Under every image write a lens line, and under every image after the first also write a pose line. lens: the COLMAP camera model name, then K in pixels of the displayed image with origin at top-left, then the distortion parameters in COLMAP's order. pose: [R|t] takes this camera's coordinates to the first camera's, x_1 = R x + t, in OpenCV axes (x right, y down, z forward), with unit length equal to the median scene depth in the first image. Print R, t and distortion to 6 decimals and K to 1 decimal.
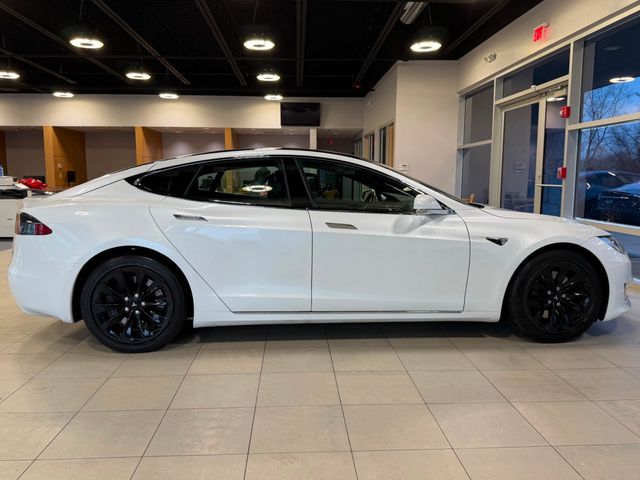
lens RADIAL K [[508.0, 0, 320.0], [0, 508.0, 240.0], [0, 0, 1]] dist [0.132140, -0.224183]
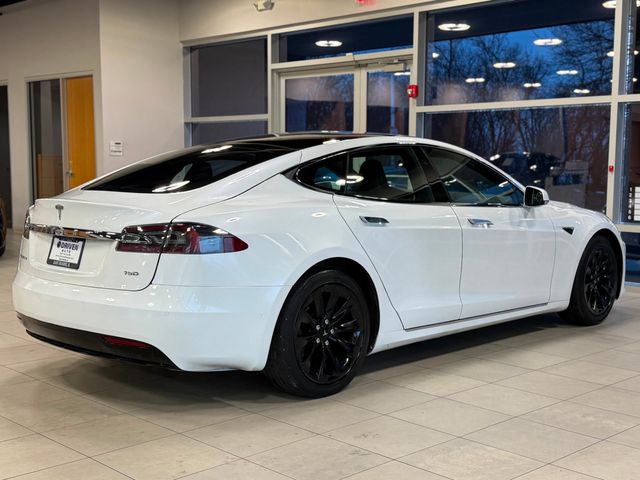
lens RADIAL K [[867.5, 0, 320.0], [0, 867.5, 240.0], [0, 0, 1]] dist [0.146504, -0.049012]
pose [[0.753545, -0.057738, 0.654856, -1.144808], [0.077243, 0.997012, -0.000978, -0.014498], [-0.652843, 0.051321, 0.755753, 0.002140]]
